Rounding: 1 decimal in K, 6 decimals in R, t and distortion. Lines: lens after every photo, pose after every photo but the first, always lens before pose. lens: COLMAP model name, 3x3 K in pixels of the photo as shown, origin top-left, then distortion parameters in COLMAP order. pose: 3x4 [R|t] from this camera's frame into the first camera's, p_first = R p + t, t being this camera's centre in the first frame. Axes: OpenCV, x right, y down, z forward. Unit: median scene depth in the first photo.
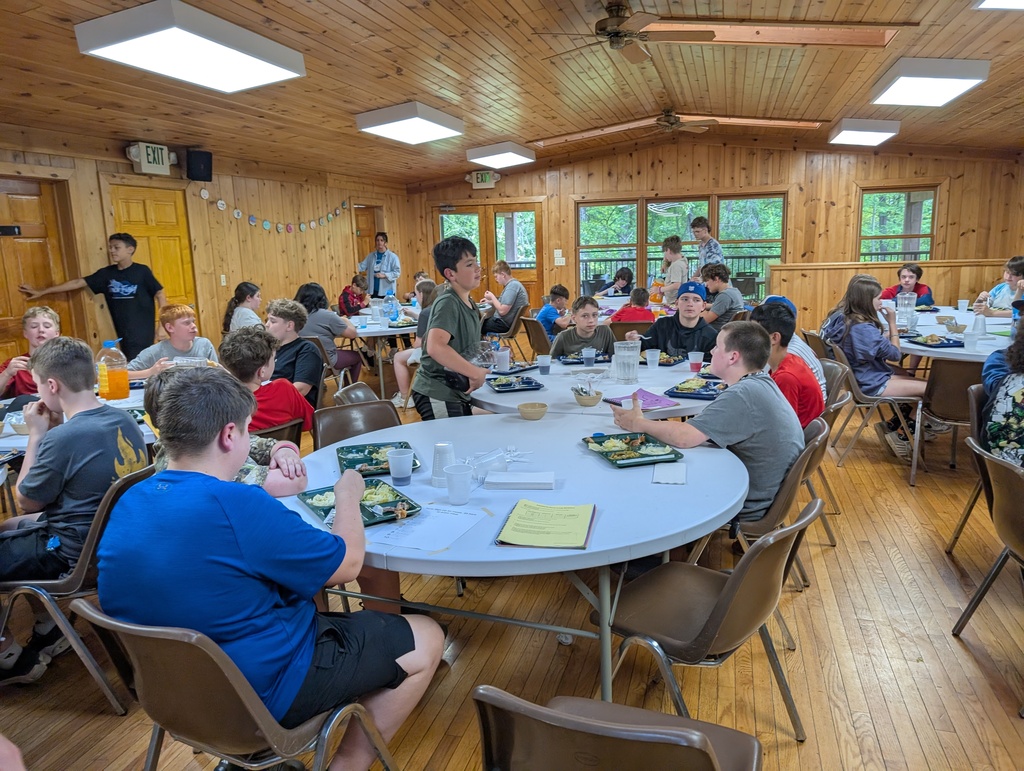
lens RADIAL K [[722.2, 0, 512.0], [0, 722.2, 385.5], [0, 0, 1]] dist [0.005276, -0.004430]
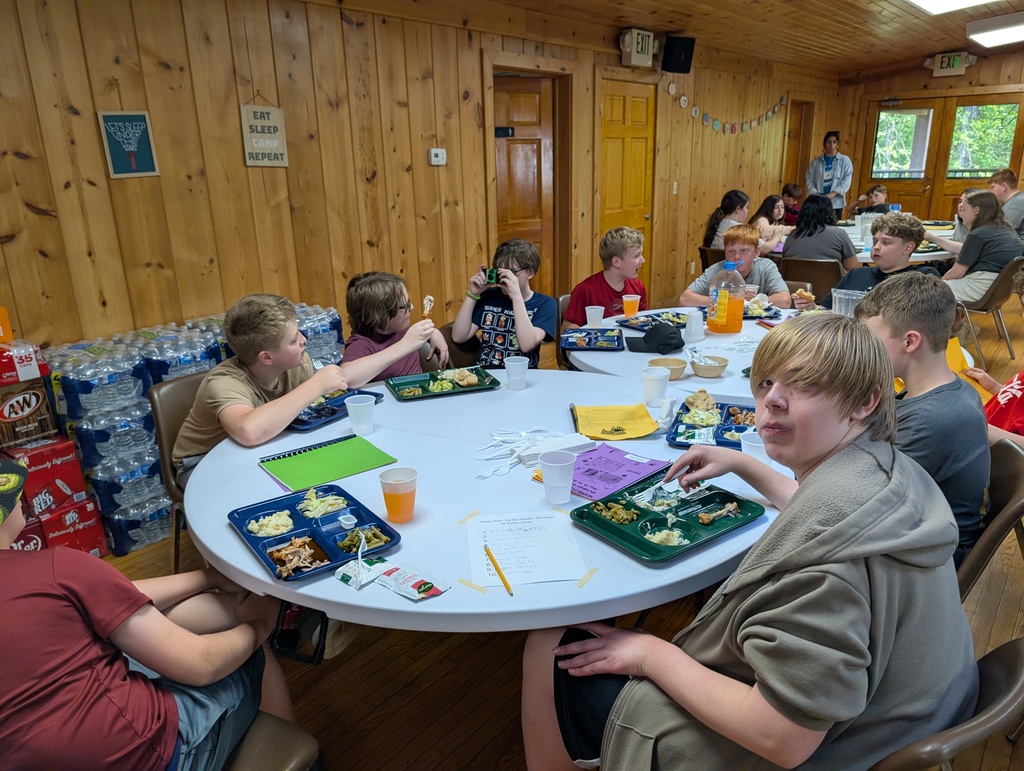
lens RADIAL K [[722.2, 0, 512.0], [0, 722.2, 385.5], [0, 0, 1]] dist [0.005276, -0.004430]
pose [[0.929677, 0.110806, -0.351316, -0.281164], [-0.068105, 0.988949, 0.131691, -0.006526], [0.362026, -0.098504, 0.926949, 0.068420]]
